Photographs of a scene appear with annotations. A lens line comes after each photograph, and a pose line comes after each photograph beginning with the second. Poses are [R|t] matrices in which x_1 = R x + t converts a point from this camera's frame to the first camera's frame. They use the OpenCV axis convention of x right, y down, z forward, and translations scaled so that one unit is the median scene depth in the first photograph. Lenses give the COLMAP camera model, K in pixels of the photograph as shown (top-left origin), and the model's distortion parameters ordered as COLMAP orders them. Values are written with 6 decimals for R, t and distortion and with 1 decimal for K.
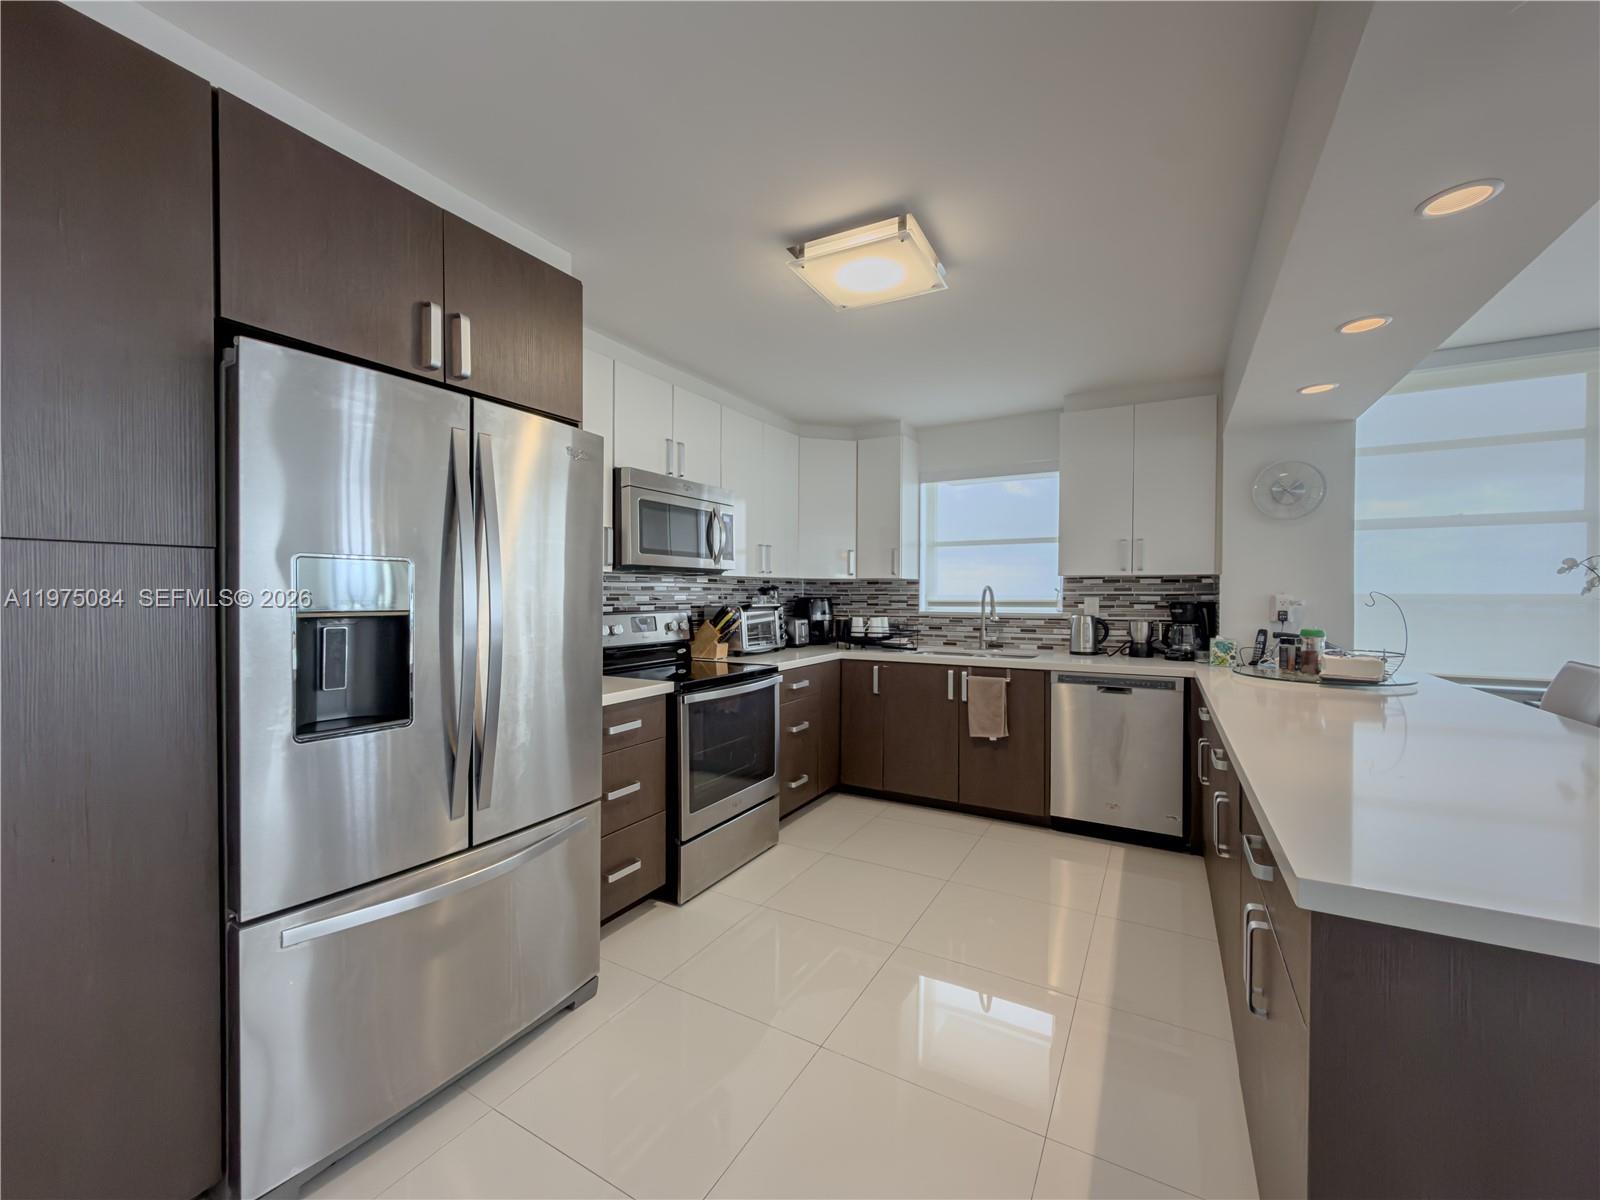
lens RADIAL K [[642.1, 0, 799.7], [0, 642.1, 604.5], [0, 0, 1]] dist [-0.001659, 0.000549]
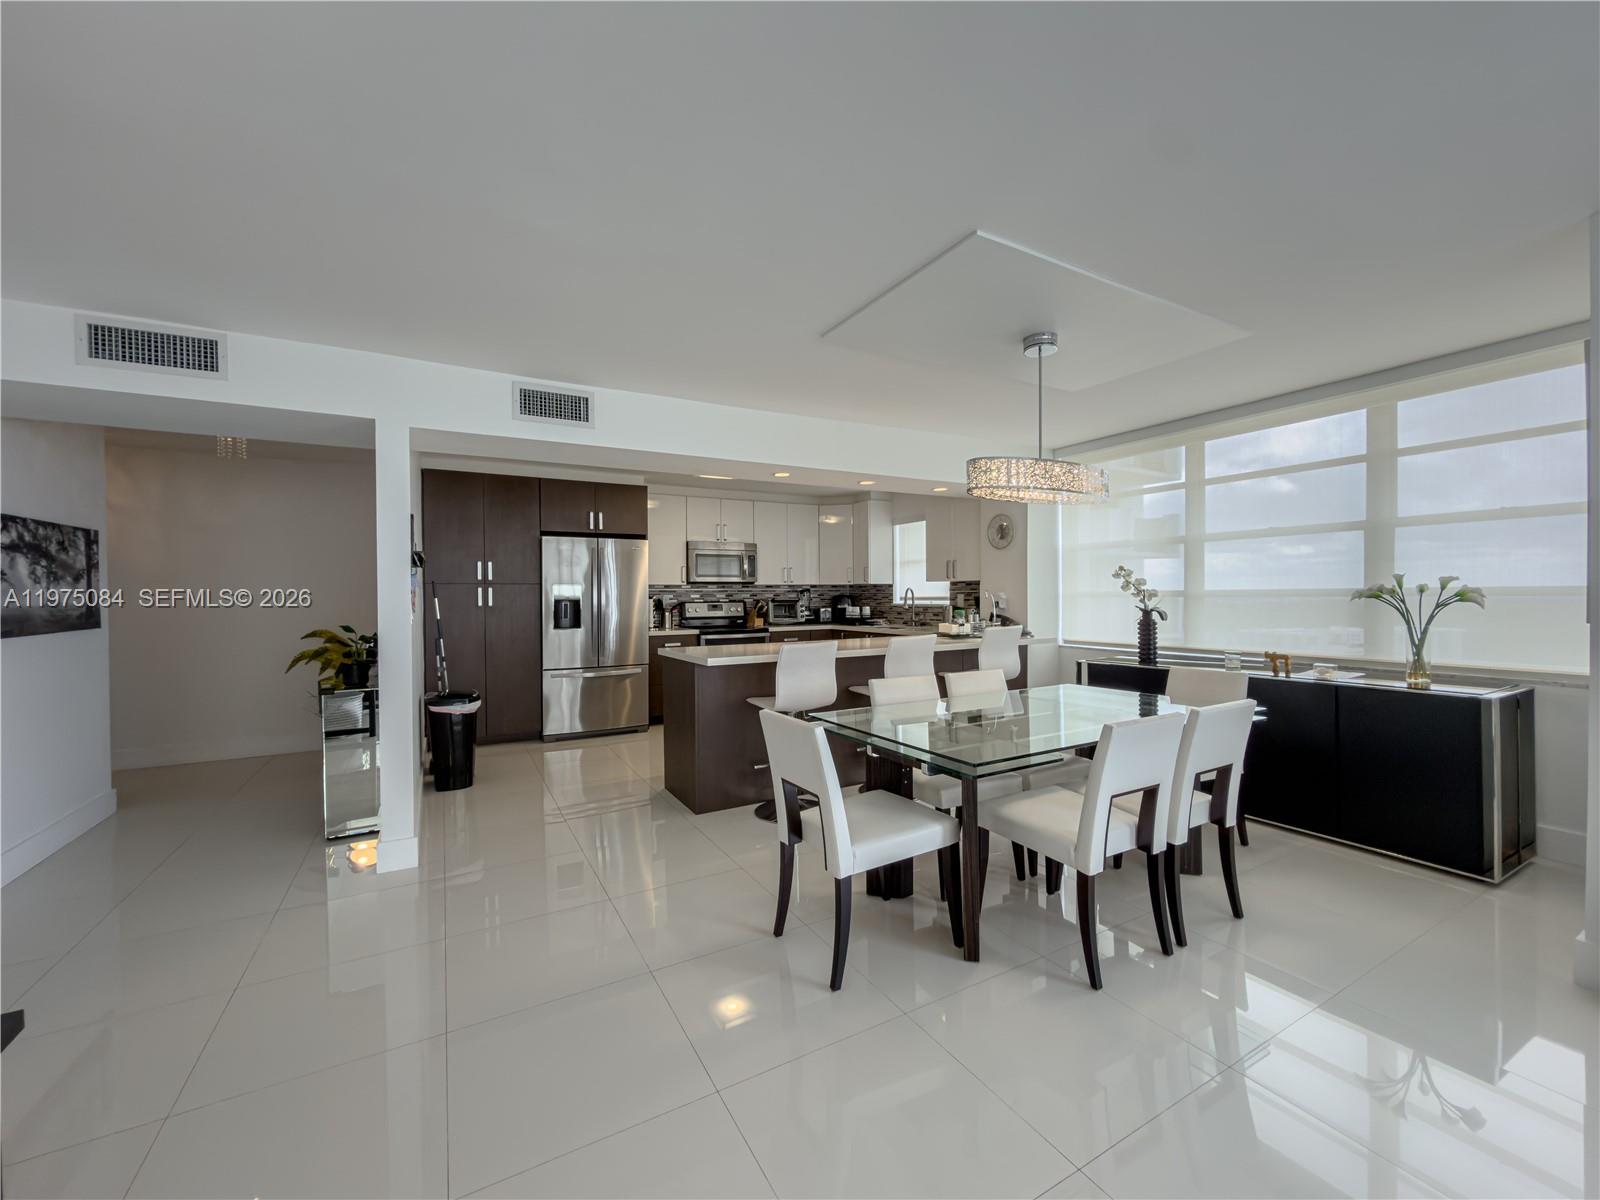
lens RADIAL K [[642.1, 0, 800.6], [0, 642.1, 601.4], [0, 0, 1]] dist [-0.001659, 0.000549]
pose [[0.858496, 0.001043, -0.512819, 1.038657], [-0.003773, 0.999984, -0.004281, 0.016466], [0.512806, 0.005610, 0.858486, -0.670375]]
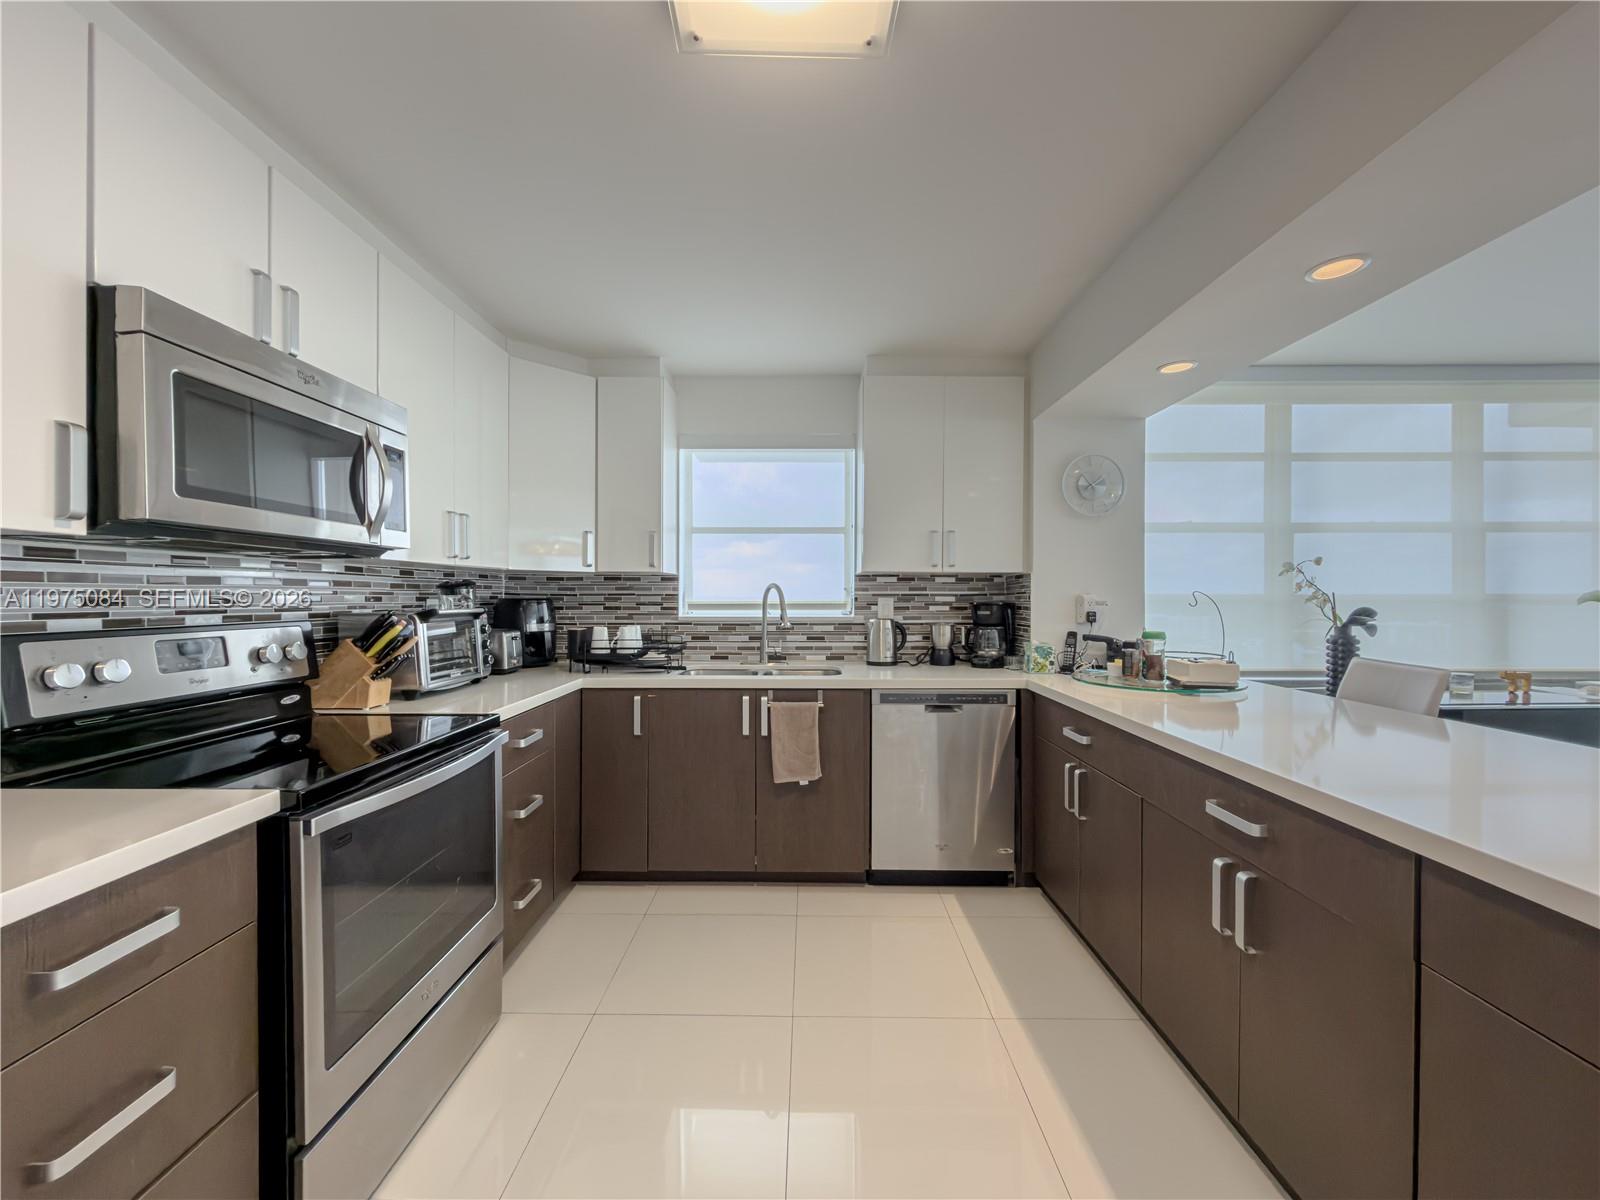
lens RADIAL K [[642.1, 0, 800.0], [0, 642.1, 603.2], [0, 0, 1]] dist [-0.001659, 0.000549]
pose [[0.872205, -0.004760, 0.489117, -0.075508], [0.007214, 0.999969, -0.003133, -0.002246], [-0.489087, 0.006261, 0.872213, 0.334339]]
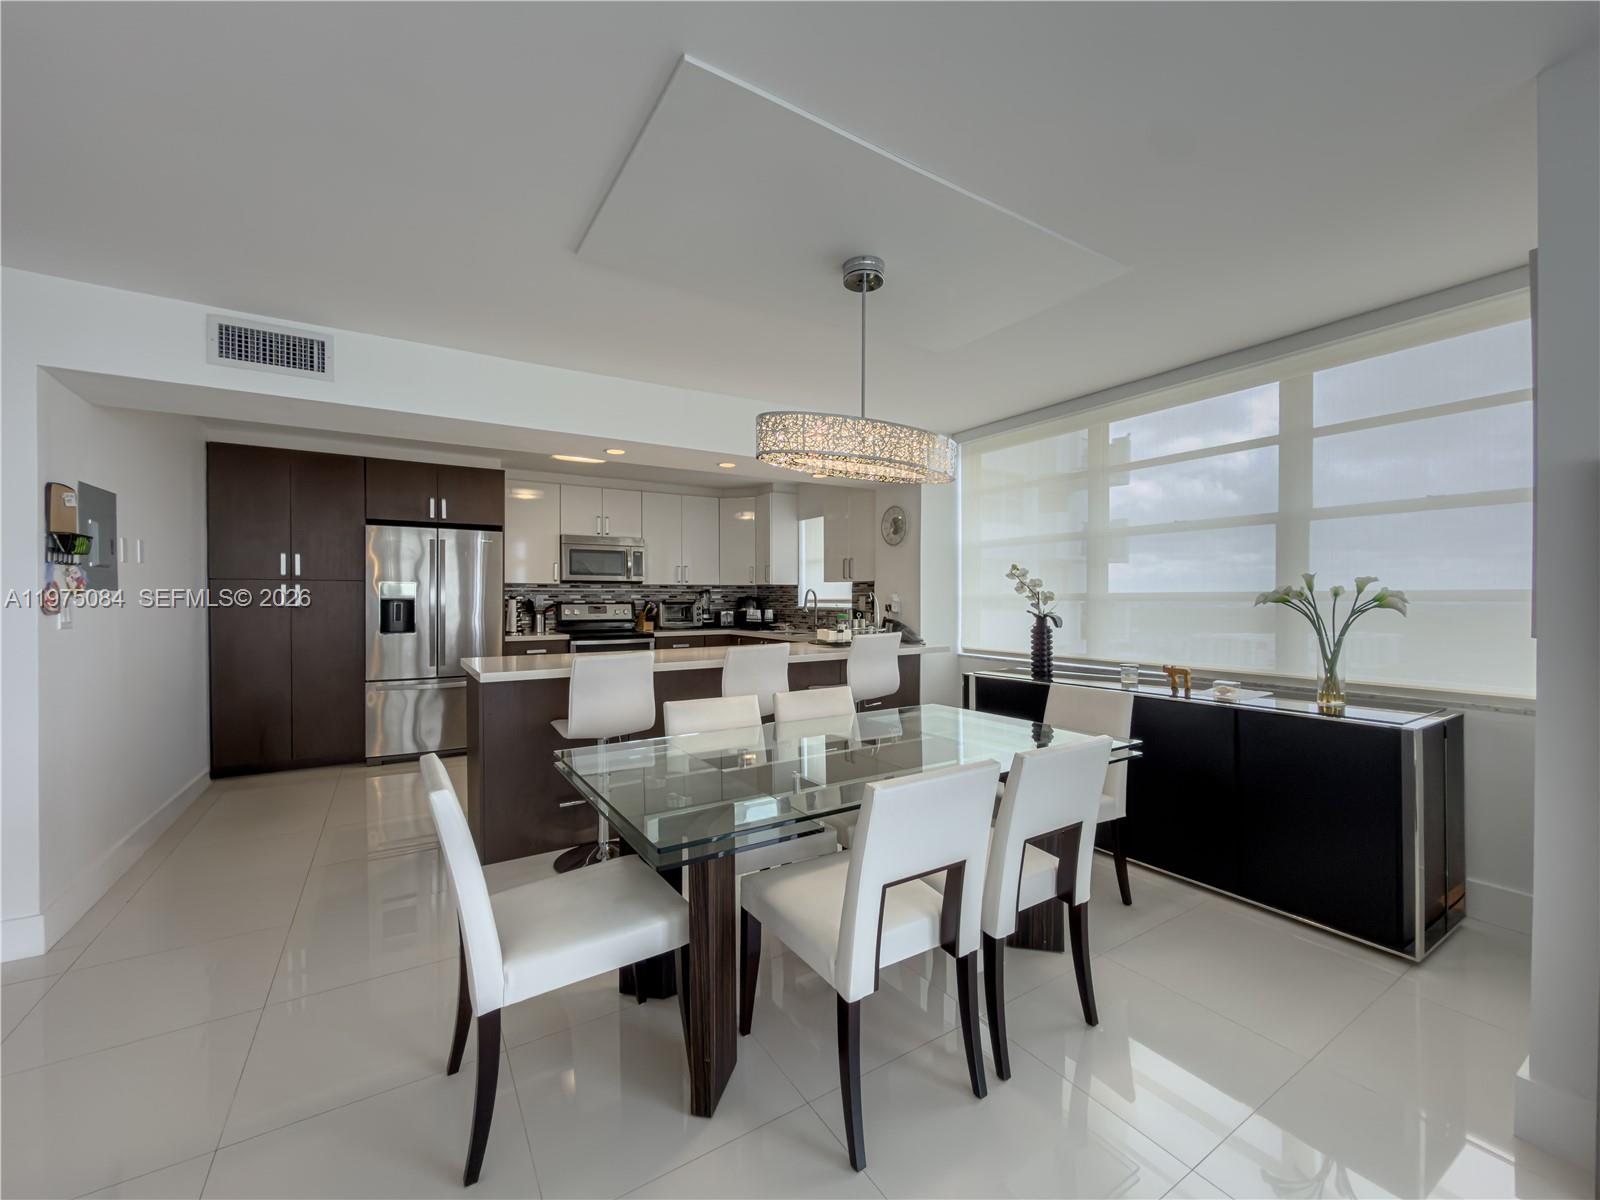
lens RADIAL K [[642.1, 0, 800.8], [0, 642.1, 601.2], [0, 0, 1]] dist [-0.001659, 0.000549]
pose [[0.882772, 0.004292, -0.469783, 1.126373], [-0.009835, 0.999908, -0.009345, 0.015852], [0.469699, 0.012870, 0.882733, -0.402905]]
